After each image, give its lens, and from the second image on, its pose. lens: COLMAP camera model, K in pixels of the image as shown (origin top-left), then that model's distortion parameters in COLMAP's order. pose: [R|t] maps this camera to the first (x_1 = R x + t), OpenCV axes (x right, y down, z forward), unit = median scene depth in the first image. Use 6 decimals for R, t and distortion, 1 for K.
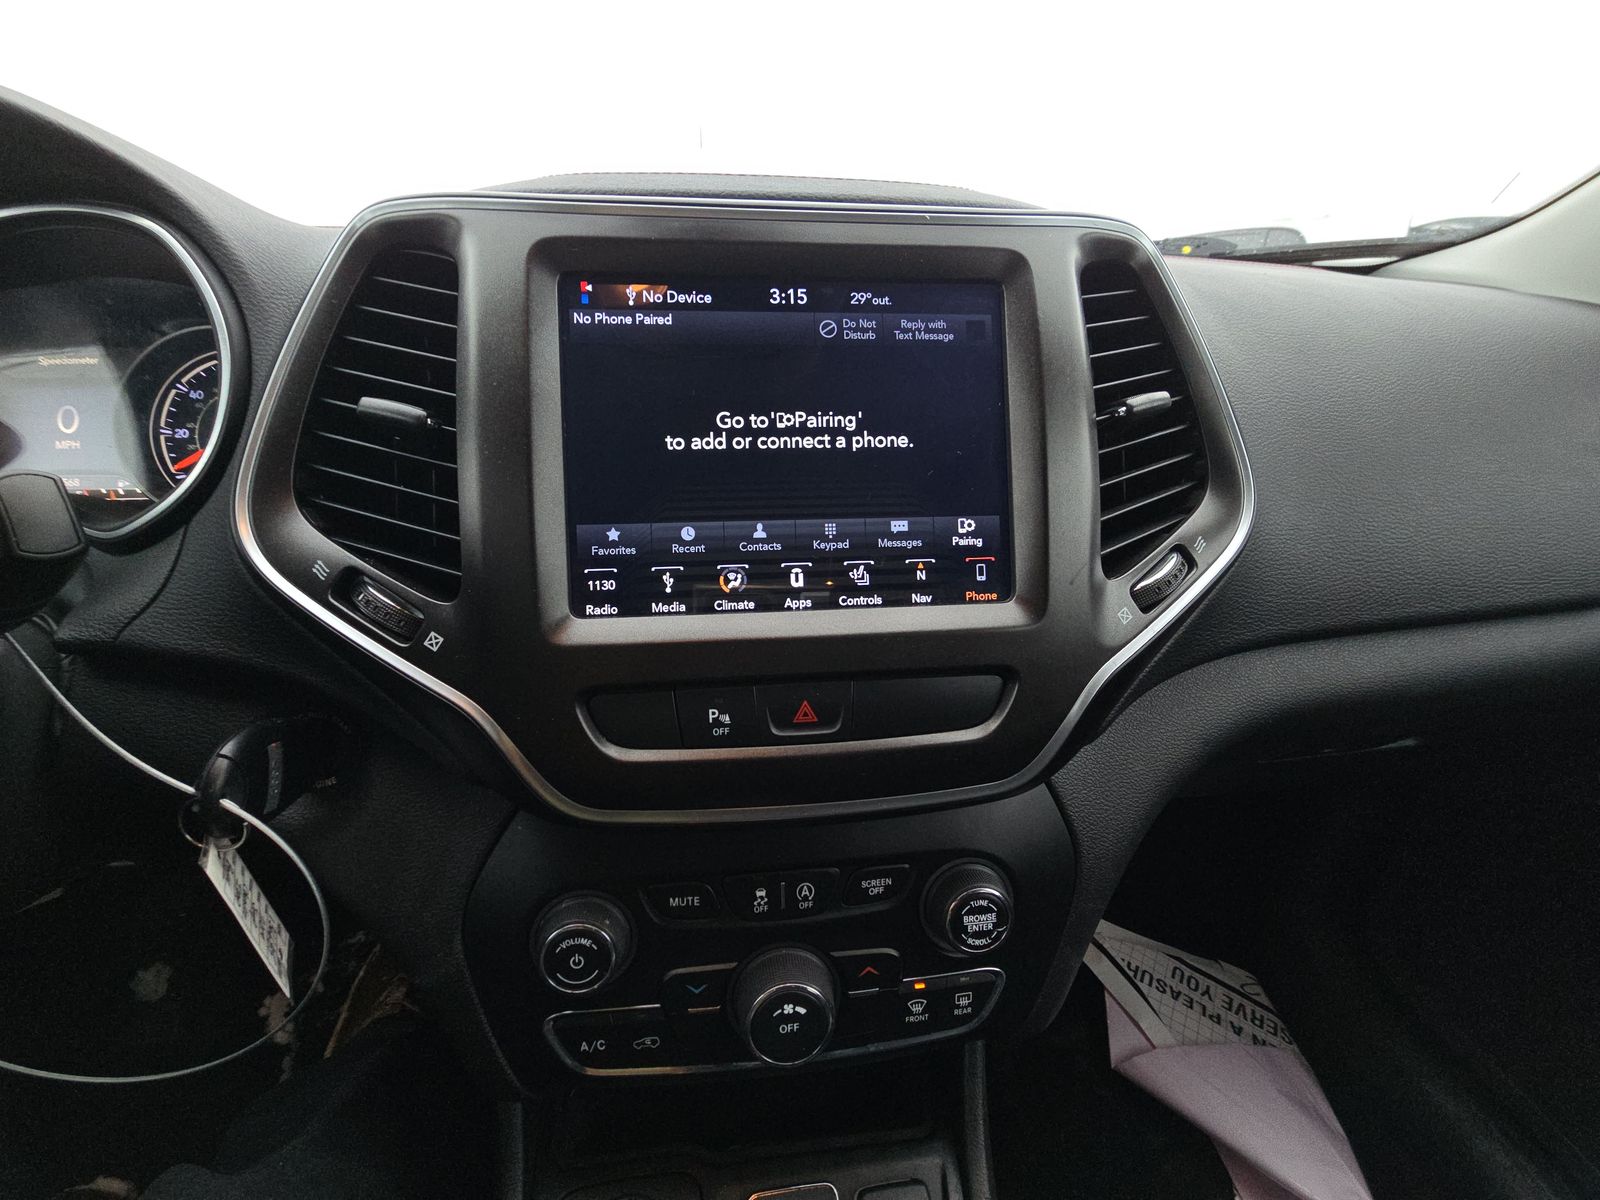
lens RADIAL K [[636.8, 0, 800.0], [0, 636.8, 600.0], [0, 0, 1]] dist [-0.000585, -0.000175]
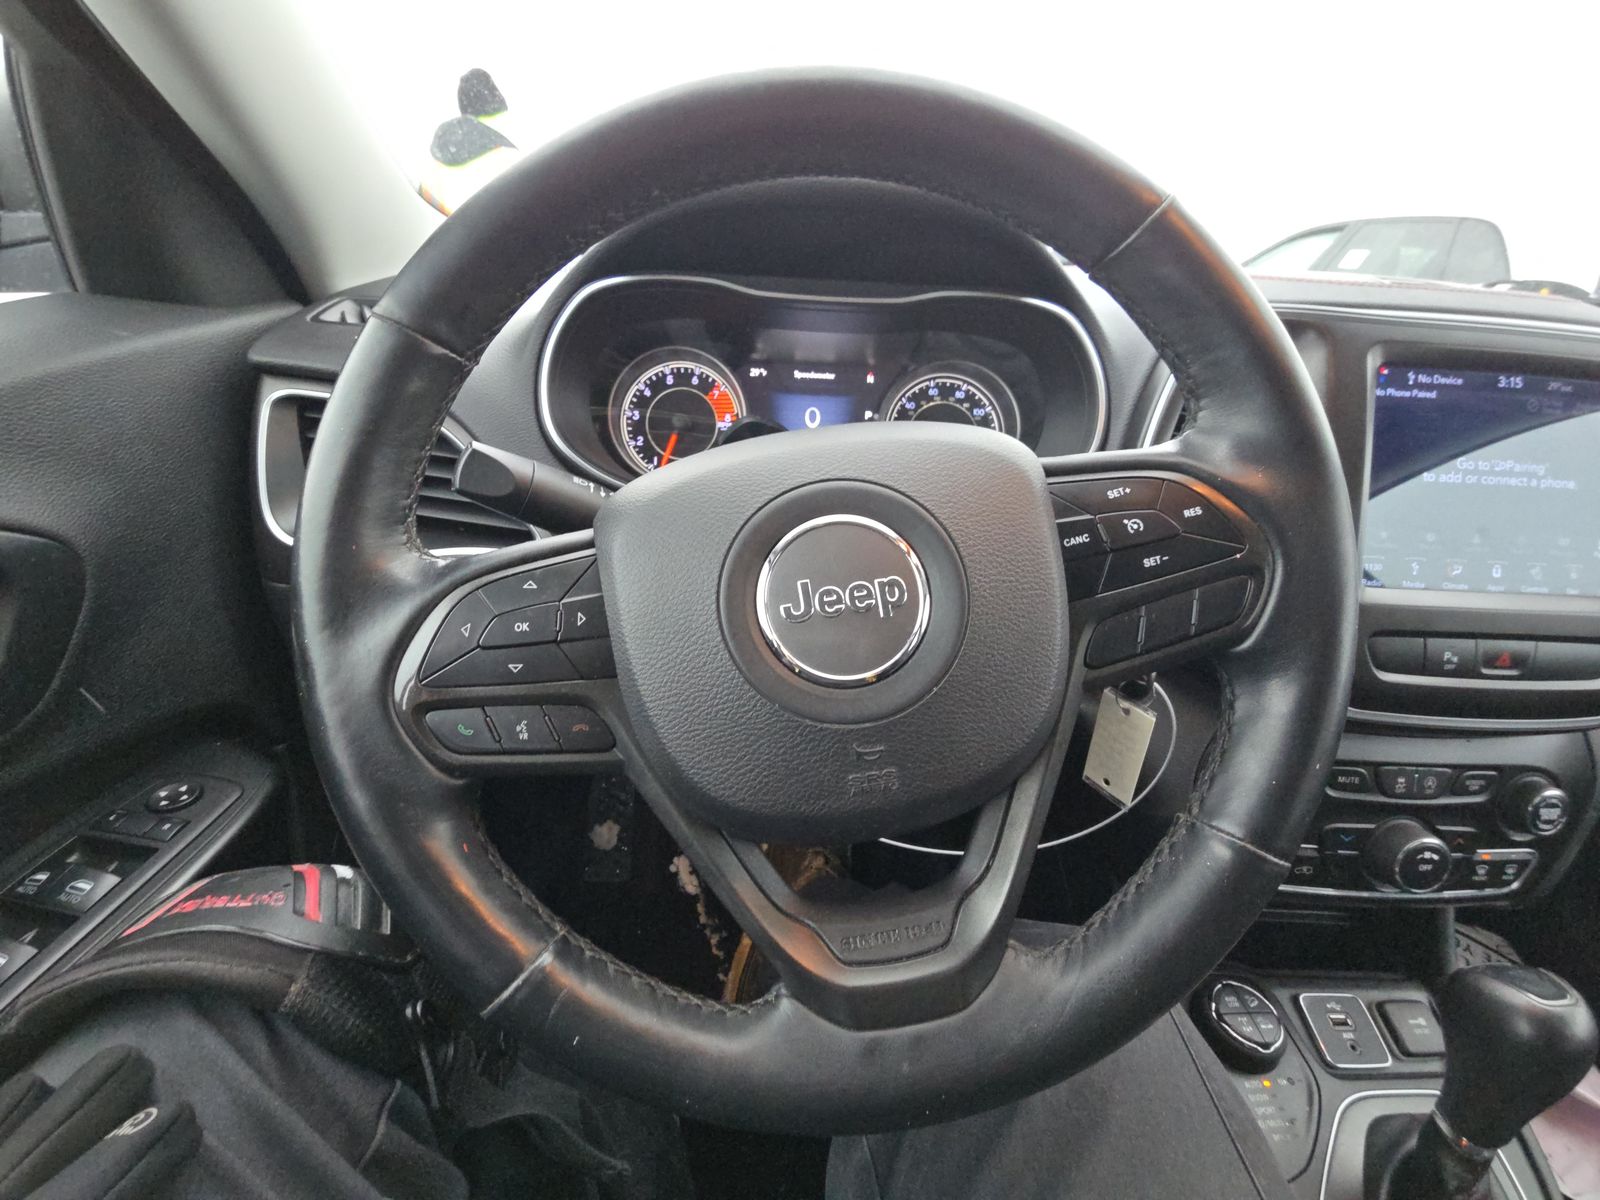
lens RADIAL K [[636.7, 0, 800.0], [0, 636.7, 600.0], [0, 0, 1]] dist [0.001348, -0.009608]
pose [[0.991891, 0.077845, -0.100458, -1.470525], [-0.073173, 0.996096, 0.049383, 0.079701], [0.103910, -0.041631, 0.993715, -0.647109]]
